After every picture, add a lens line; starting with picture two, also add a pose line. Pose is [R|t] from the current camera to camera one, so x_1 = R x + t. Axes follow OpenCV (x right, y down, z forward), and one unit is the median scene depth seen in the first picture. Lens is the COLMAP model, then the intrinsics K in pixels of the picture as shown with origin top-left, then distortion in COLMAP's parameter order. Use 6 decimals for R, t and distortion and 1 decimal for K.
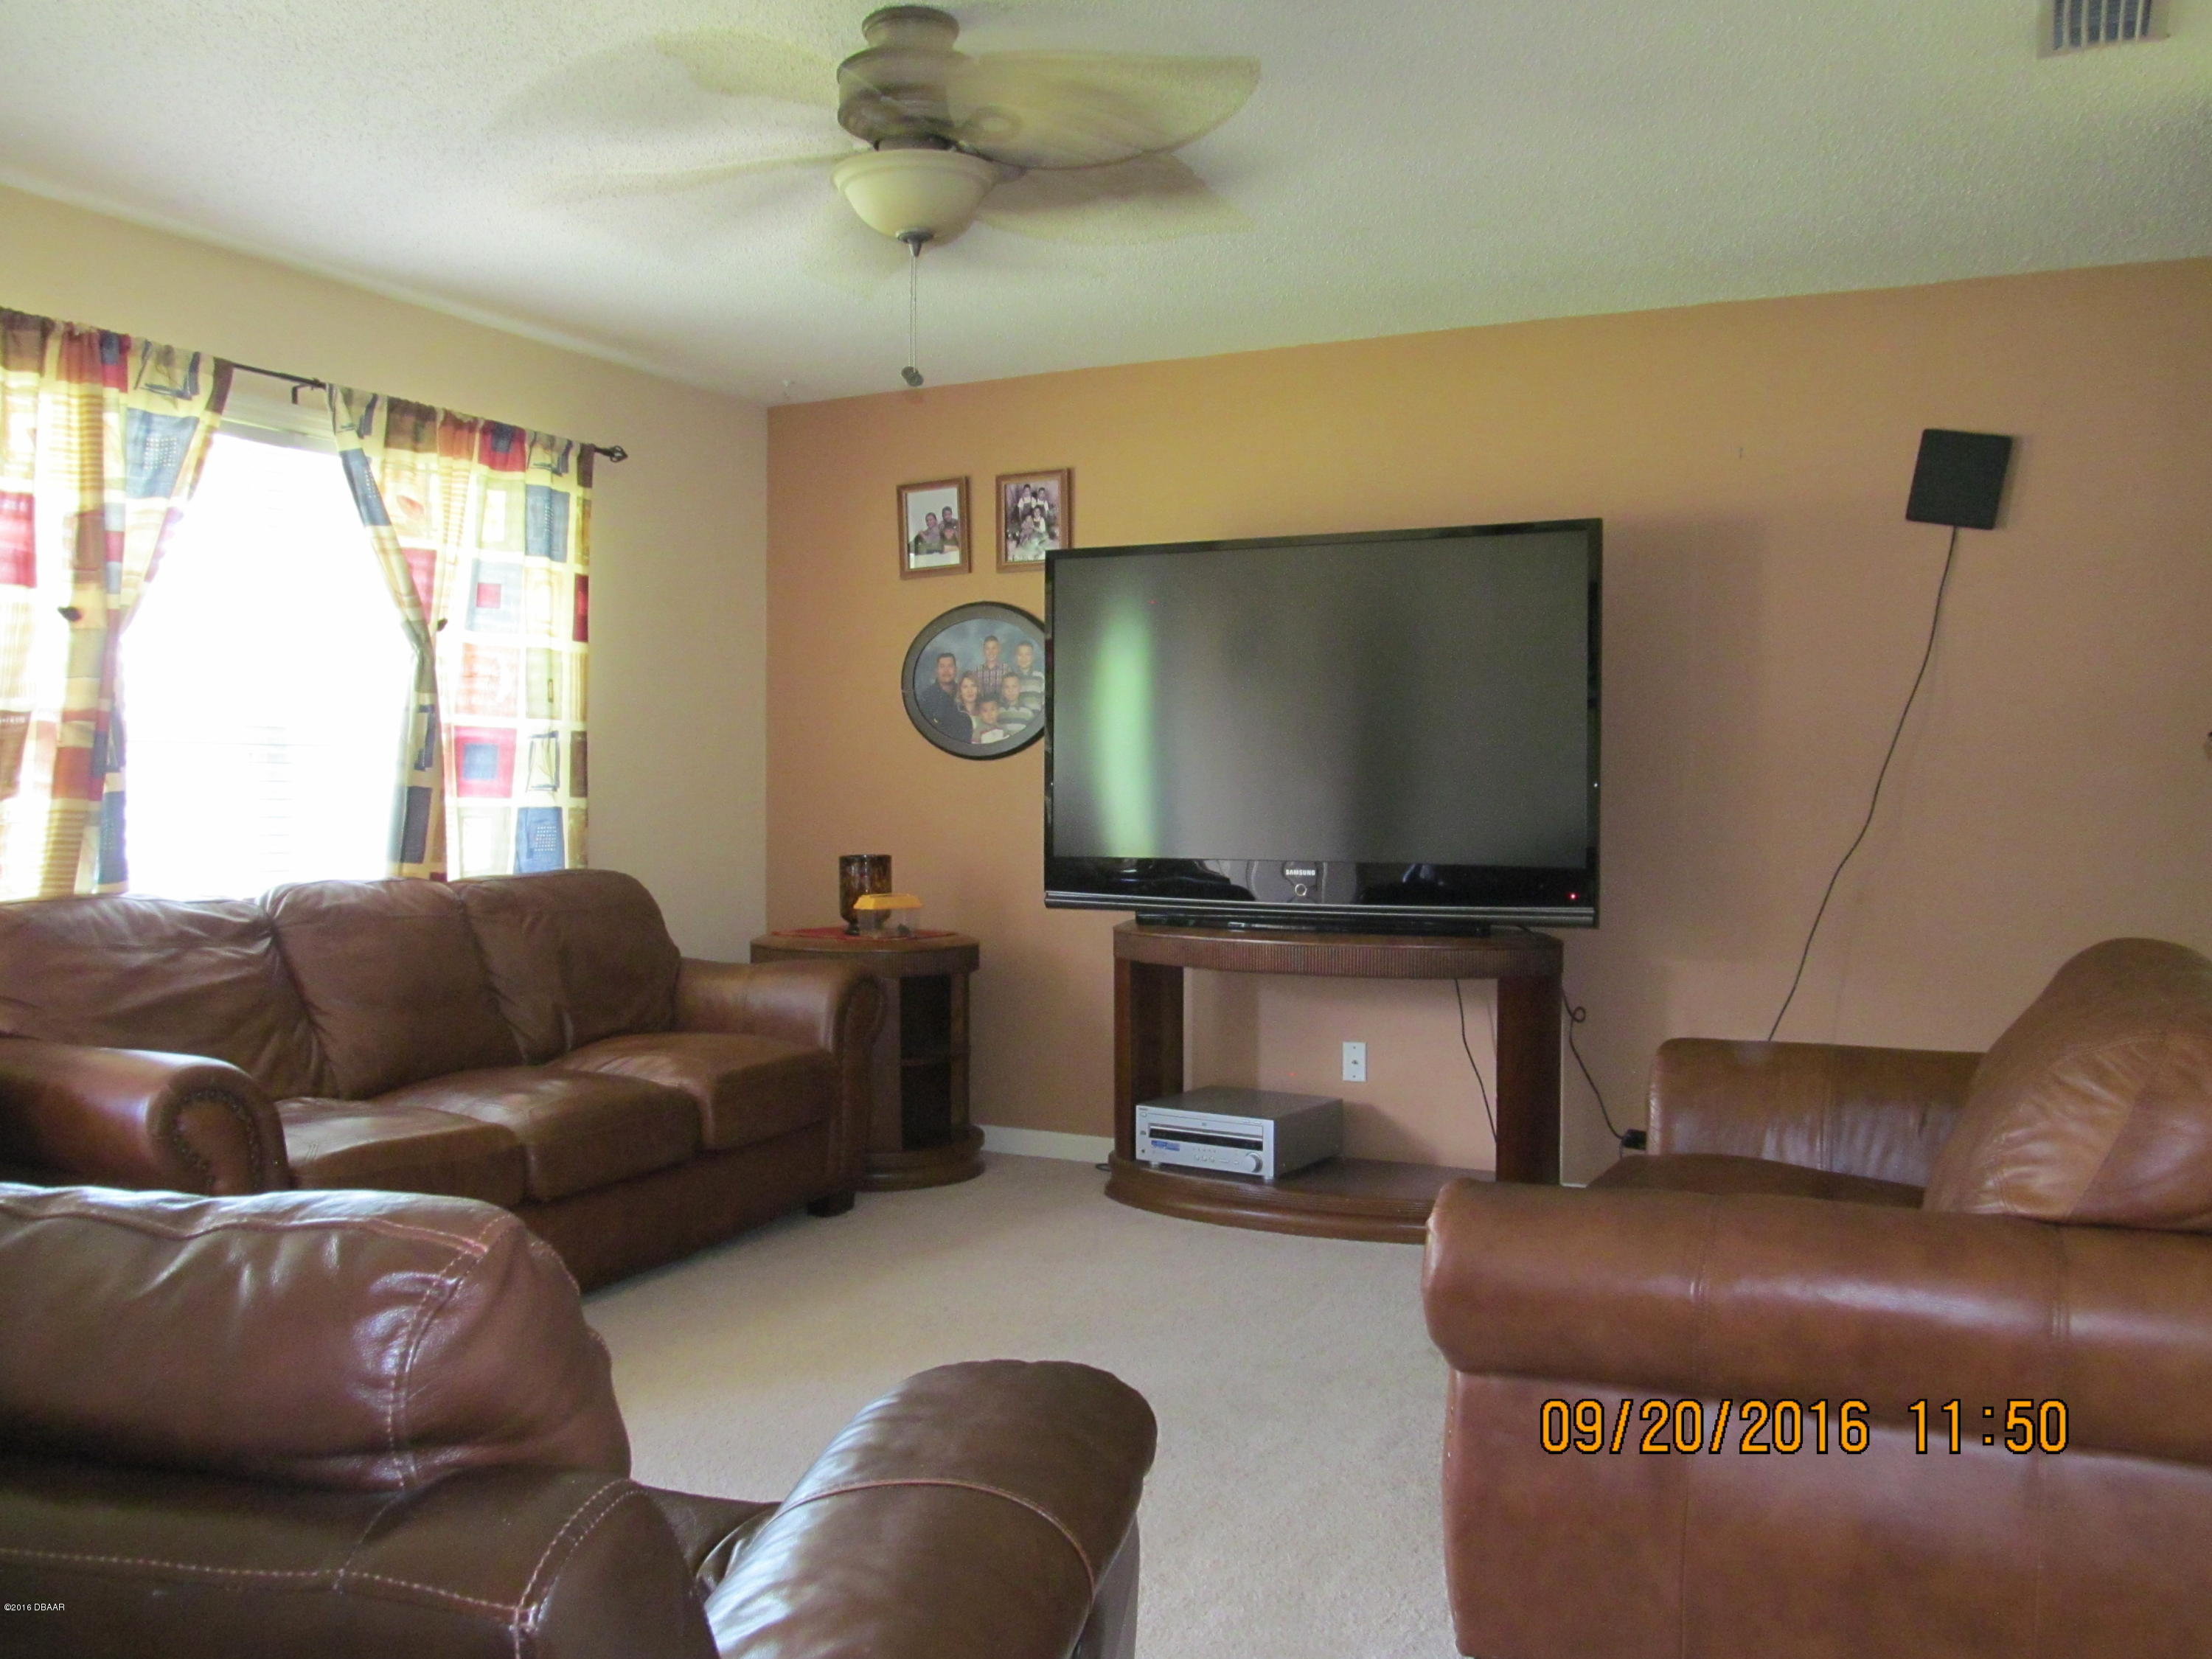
lens RADIAL K [[1864.6, 0, 1111.3], [0, 1864.6, 817.4], [0, 0, 1]] dist [-0.067378, 0.041433]
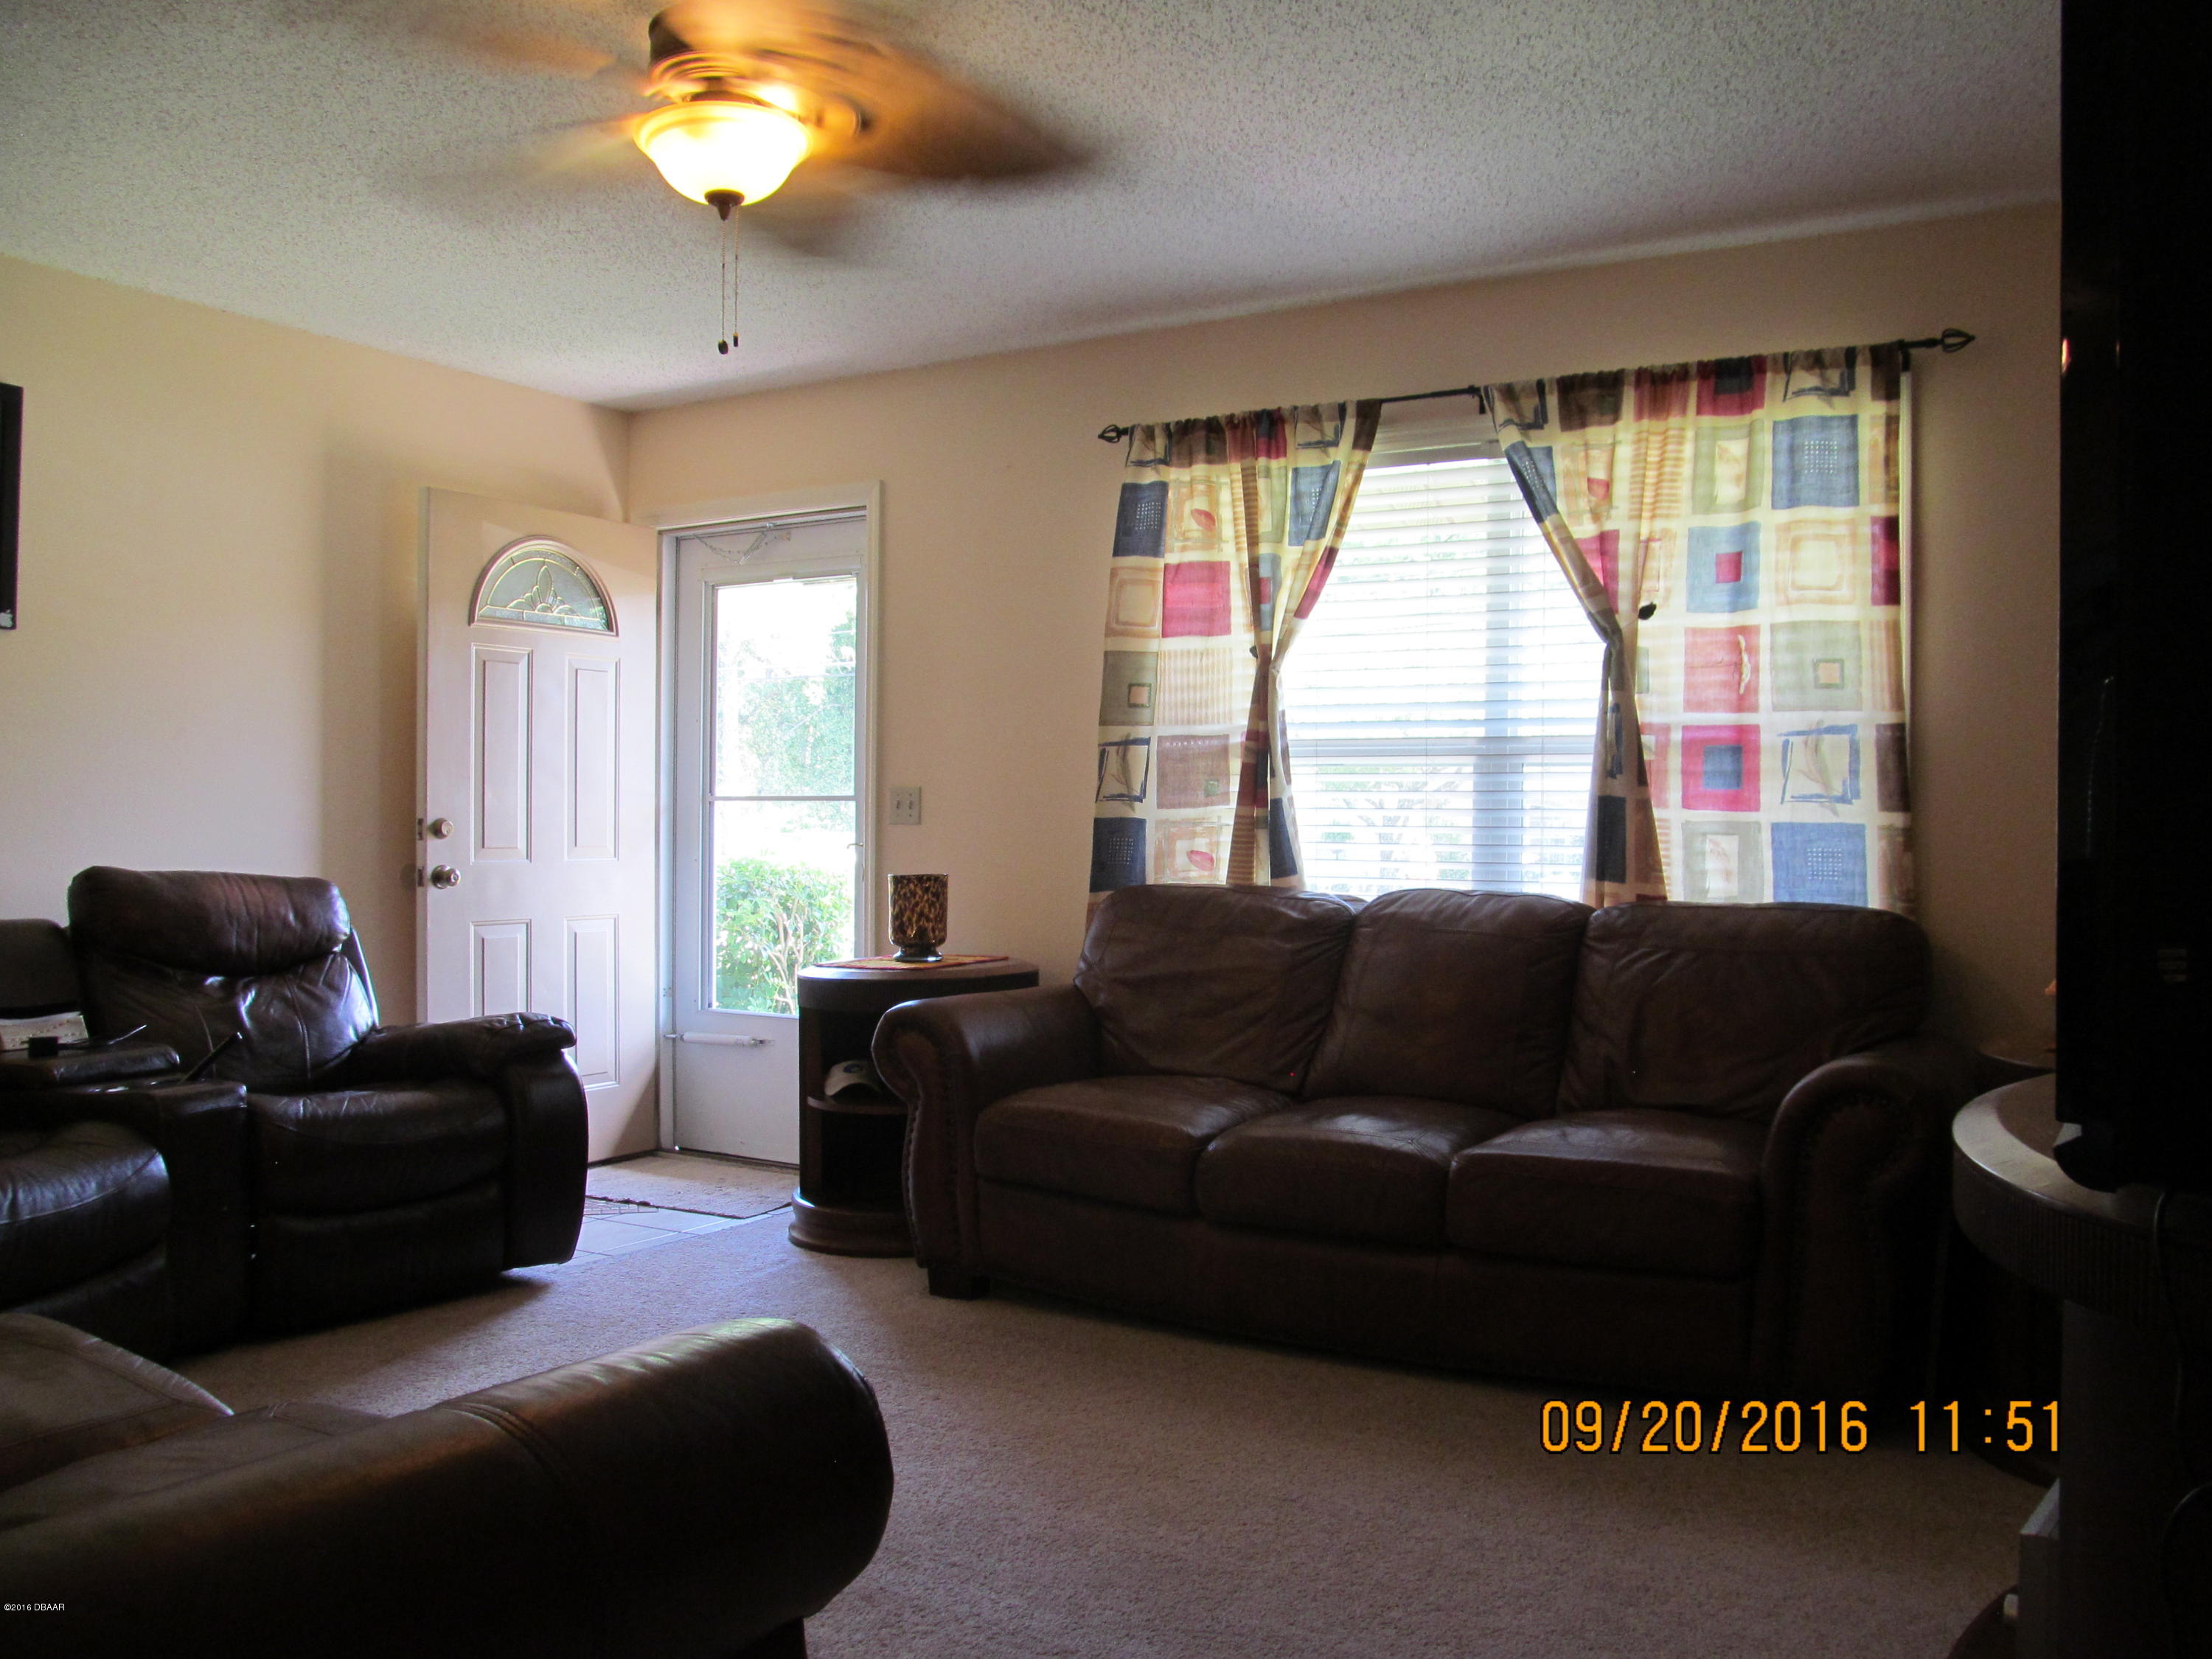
lens RADIAL K [[1864.6, 0, 1112.5], [0, 1864.6, 841.2], [0, 0, 1]] dist [-0.067378, 0.041433]
pose [[-0.088016, 0.007797, -0.996089, 0.541895], [-0.027802, 0.999561, 0.010281, 0.002633], [0.995731, 0.028598, -0.087760, 0.834487]]
